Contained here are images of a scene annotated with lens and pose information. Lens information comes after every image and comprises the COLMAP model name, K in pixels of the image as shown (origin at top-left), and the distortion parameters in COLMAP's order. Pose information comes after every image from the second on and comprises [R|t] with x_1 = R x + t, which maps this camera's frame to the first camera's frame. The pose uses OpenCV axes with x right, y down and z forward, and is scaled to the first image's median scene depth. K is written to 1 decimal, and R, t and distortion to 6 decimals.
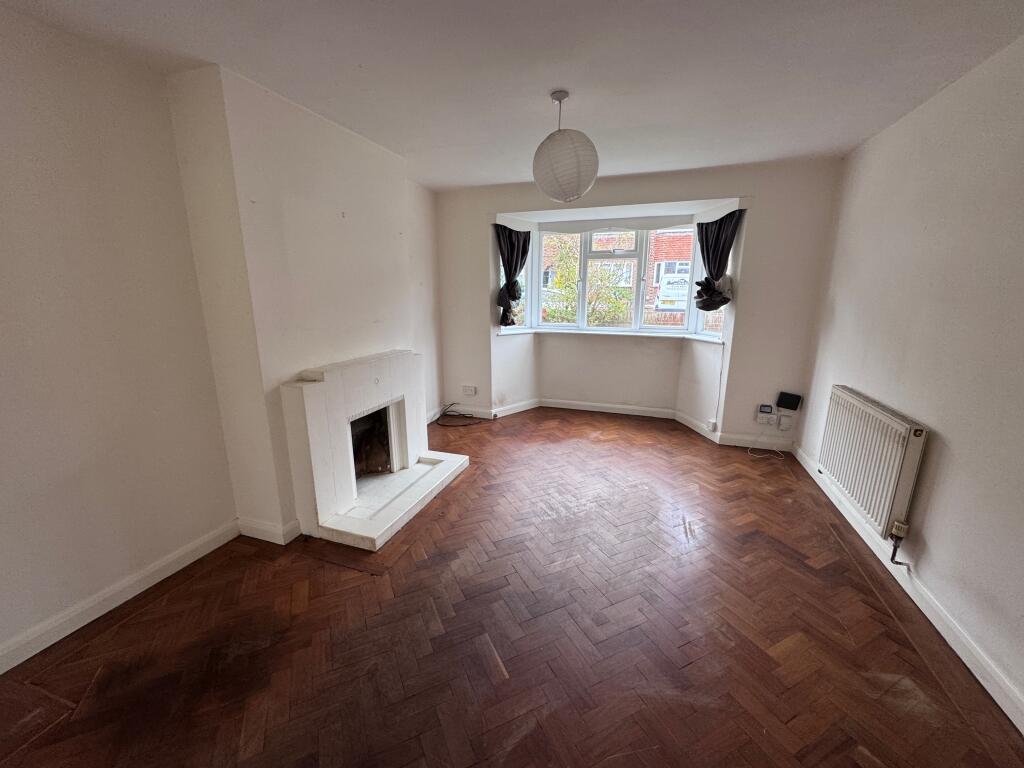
lens RADIAL K [[405.2, 0, 515.0], [0, 405.2, 383.5], [0, 0, 1]] dist [-0.002934, 0.000469]
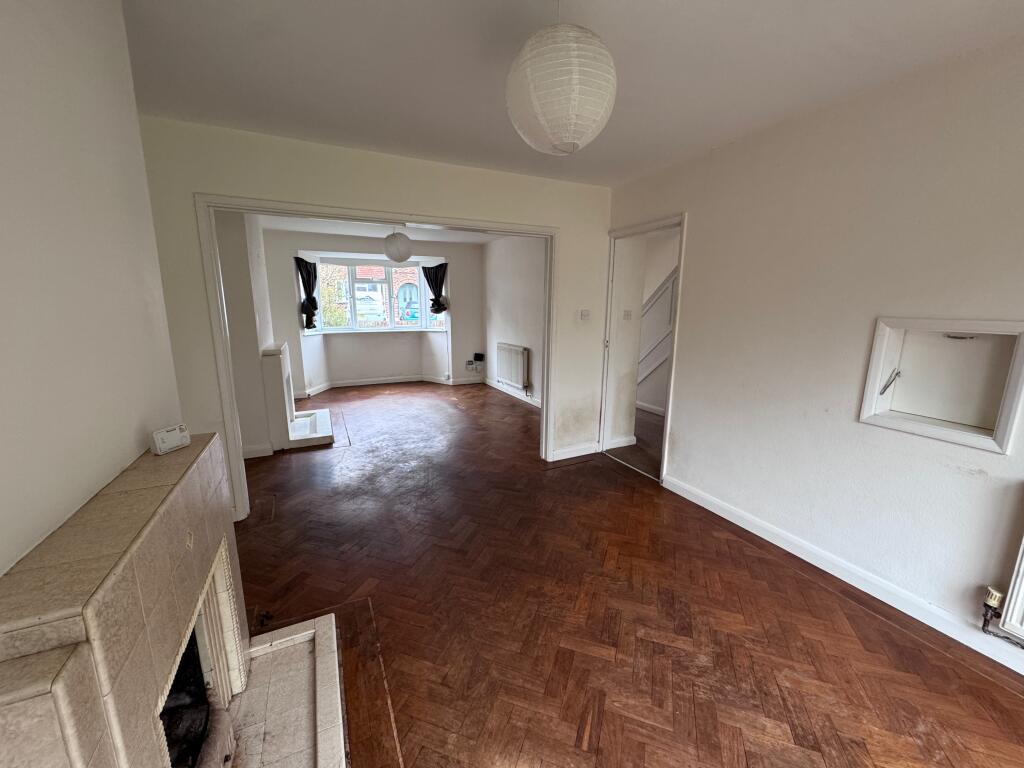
lens RADIAL K [[405.2, 0, 510.7], [0, 405.2, 383.9], [0, 0, 1]] dist [-0.002934, 0.000469]
pose [[0.711471, -0.133526, 0.689913, -0.587458], [0.158773, 0.986938, 0.027278, 0.133871], [-0.684544, 0.090132, 0.723378, -0.532054]]
